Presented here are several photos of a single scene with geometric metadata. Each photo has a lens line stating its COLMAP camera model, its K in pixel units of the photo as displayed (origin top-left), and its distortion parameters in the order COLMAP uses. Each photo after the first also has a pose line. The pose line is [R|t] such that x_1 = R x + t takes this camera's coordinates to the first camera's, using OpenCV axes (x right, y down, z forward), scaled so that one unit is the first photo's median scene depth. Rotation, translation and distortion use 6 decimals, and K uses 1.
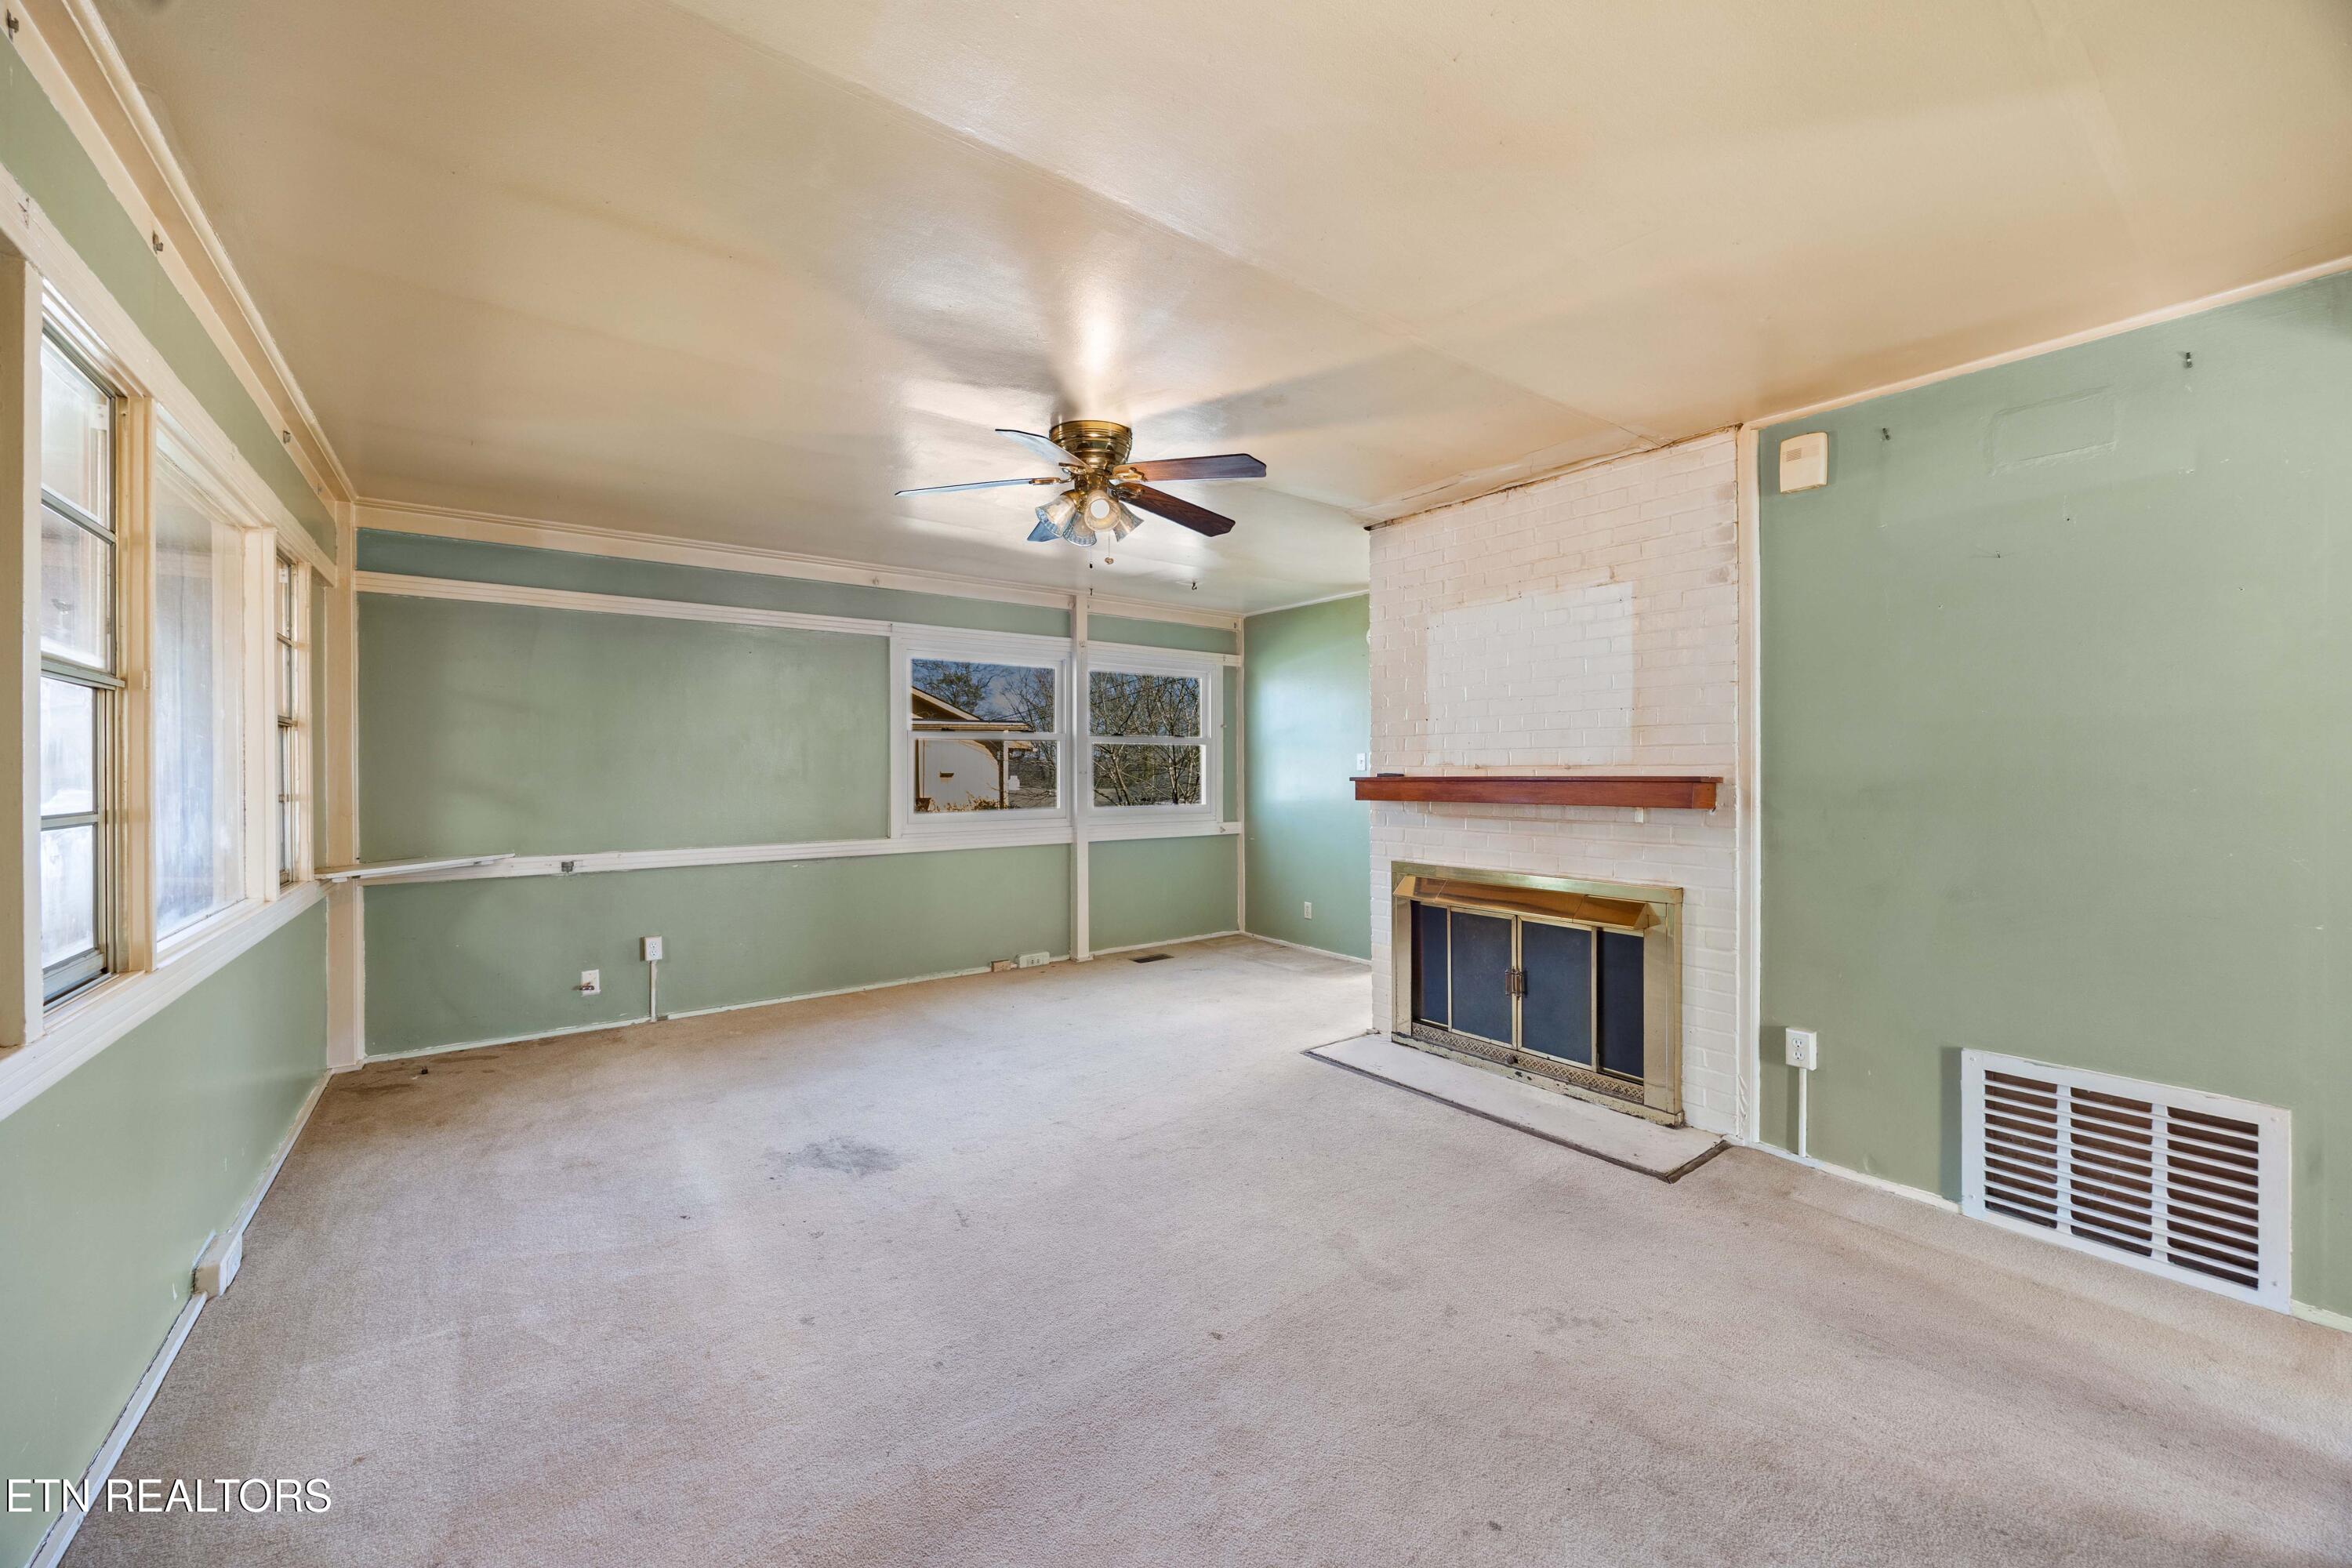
lens RADIAL K [[901.3, 0, 1170.5], [0, 901.3, 771.3], [0, 0, 1]] dist [-0.001479, 0.000058]
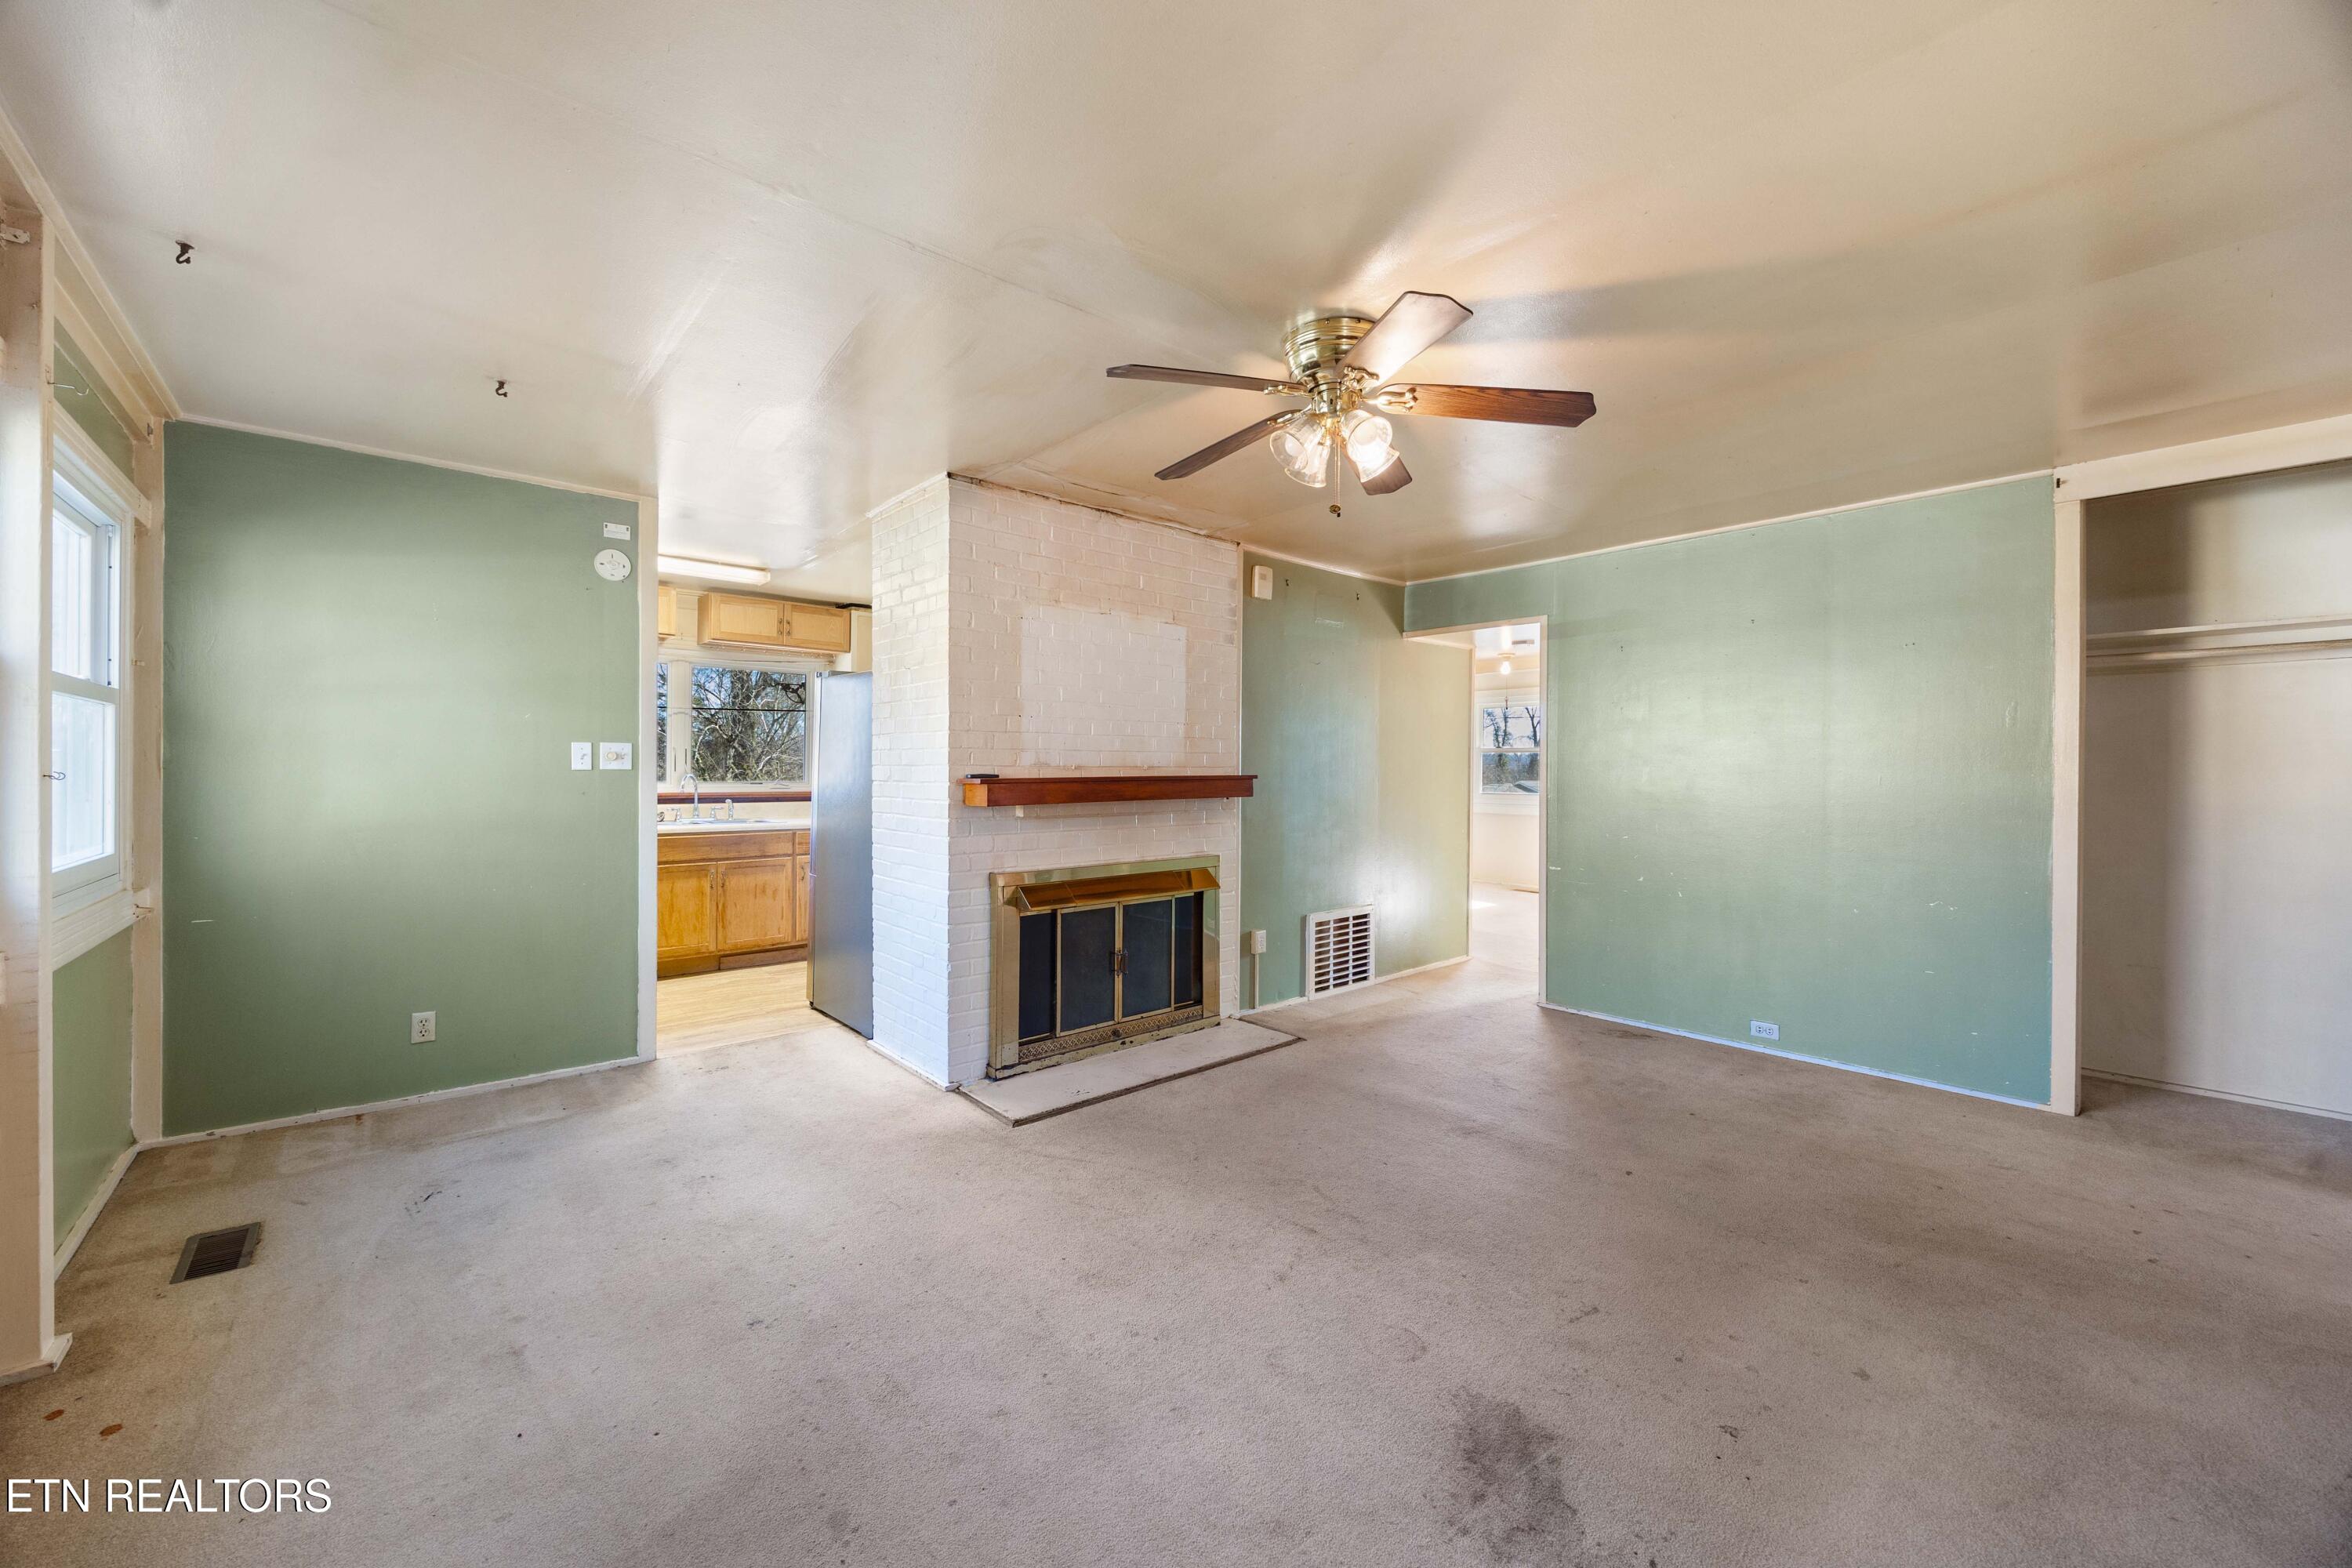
lens RADIAL K [[901.3, 0, 1170.5], [0, 901.3, 771.3], [0, 0, 1]] dist [-0.001479, 0.000058]
pose [[-0.076384, -0.001544, 0.997077, -0.715006], [-0.001348, 0.999998, 0.001445, -0.001914], [-0.997078, -0.001233, -0.076386, 1.006151]]
